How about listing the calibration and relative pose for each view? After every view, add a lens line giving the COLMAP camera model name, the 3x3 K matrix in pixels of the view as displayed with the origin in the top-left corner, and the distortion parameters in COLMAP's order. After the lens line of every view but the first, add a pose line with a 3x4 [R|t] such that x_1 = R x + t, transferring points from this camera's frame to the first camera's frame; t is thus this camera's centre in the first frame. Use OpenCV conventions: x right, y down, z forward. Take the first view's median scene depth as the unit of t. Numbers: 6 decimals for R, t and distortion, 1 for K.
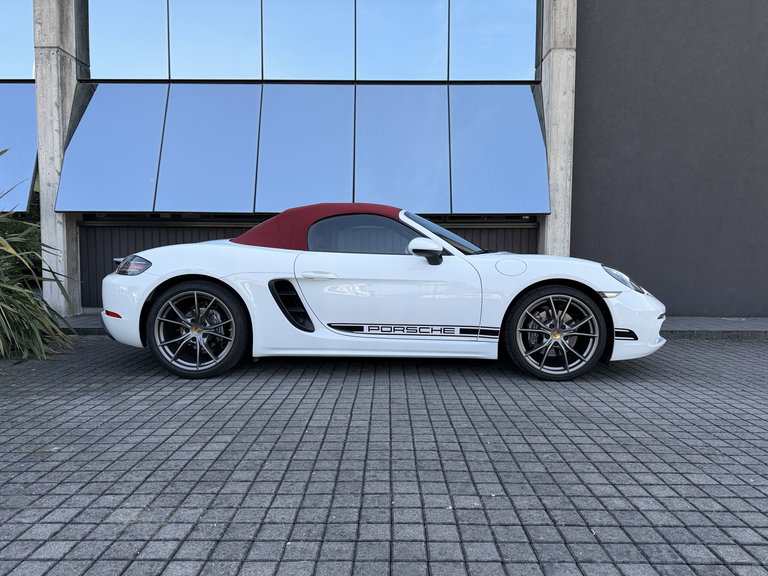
lens RADIAL K [[540.2, 0, 382.9], [0, 540.2, 283.2], [0, 0, 1]] dist [0.041885, -0.050111]
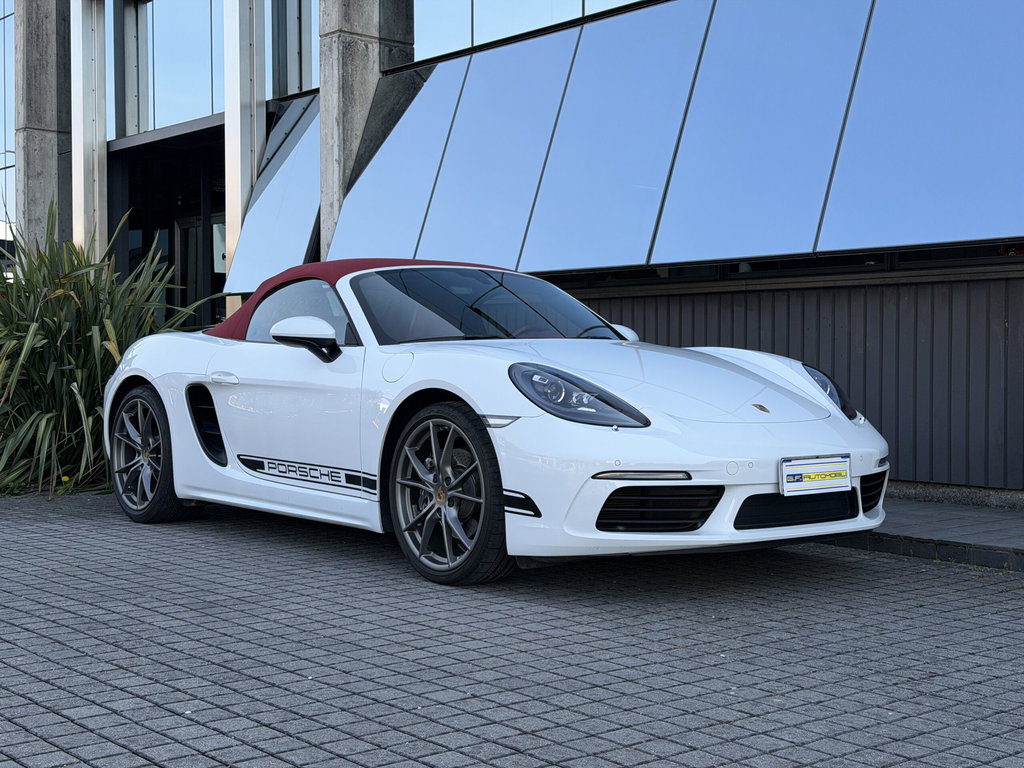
lens RADIAL K [[1393.9, 0, 517.4], [0, 1393.9, 376.2], [0, 0, 1]] dist [0.122695, 0.000000]
pose [[0.653090, 0.006745, -0.757250, 1.369546], [-0.039798, 0.998884, -0.025427, 0.011263], [0.756234, 0.046743, 0.652630, 0.169584]]
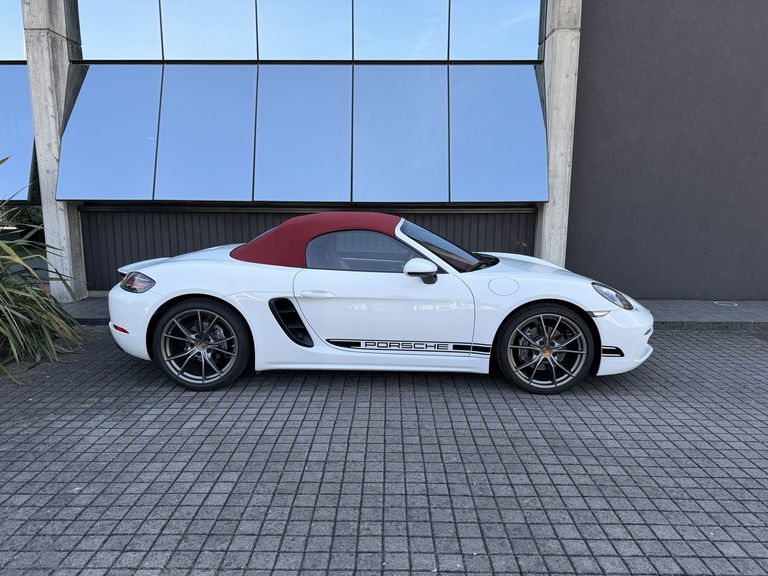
lens RADIAL K [[540.2, 0, 379.7], [0, 540.2, 283.3], [0, 0, 1]] dist [0.041885, -0.050111]
pose [[0.999967, -0.000035, -0.008100, 0.009492], [0.000903, 0.994246, 0.107117, -0.144809], [0.008049, -0.107121, 0.994213, -0.023596]]
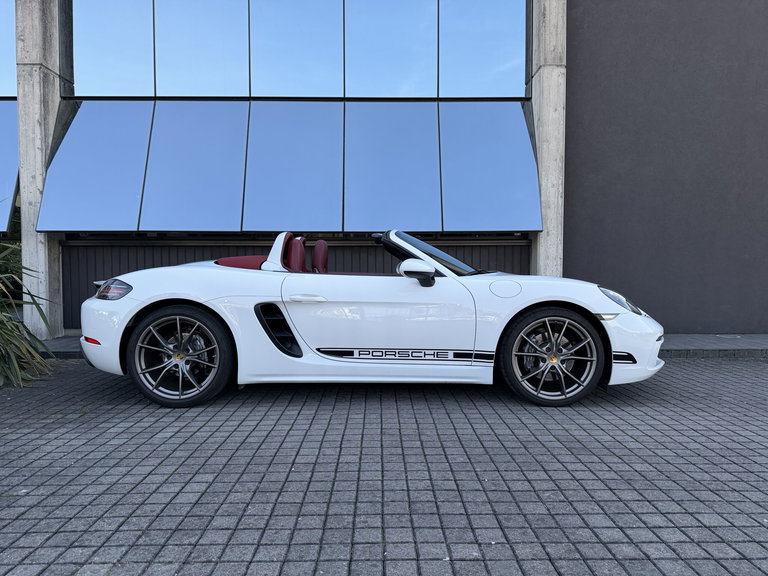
lens RADIAL K [[540.2, 0, 381.5], [0, 540.2, 285.3], [0, 0, 1]] dist [0.041885, -0.050111]
pose [[0.999873, -0.006130, 0.014737, 0.000469], [0.006453, 0.999739, -0.021934, -0.016208], [-0.014599, 0.022027, 0.999651, 0.033014]]
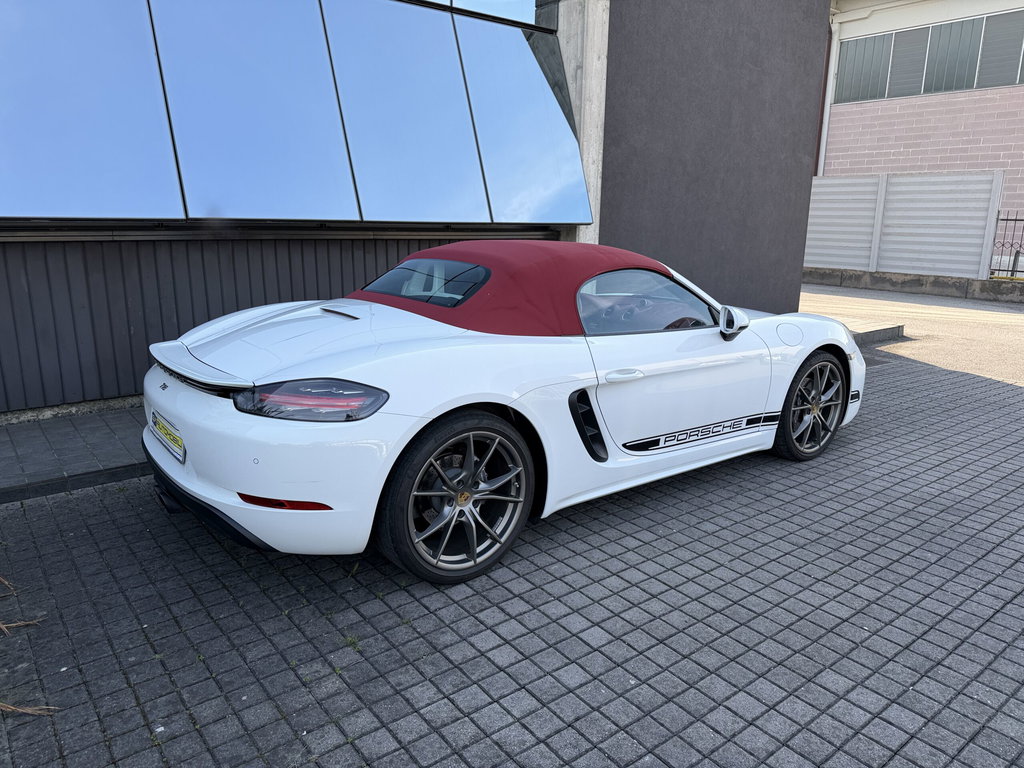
lens RADIAL K [[720.3, 0, 515.6], [0, 720.3, 383.8], [0, 0, 1]] dist [0.041885, -0.050111]
pose [[0.776690, -0.135527, 0.615130, -0.746137], [0.019993, 0.981391, 0.190978, -0.171535], [-0.629565, -0.136033, 0.764946, 0.416642]]
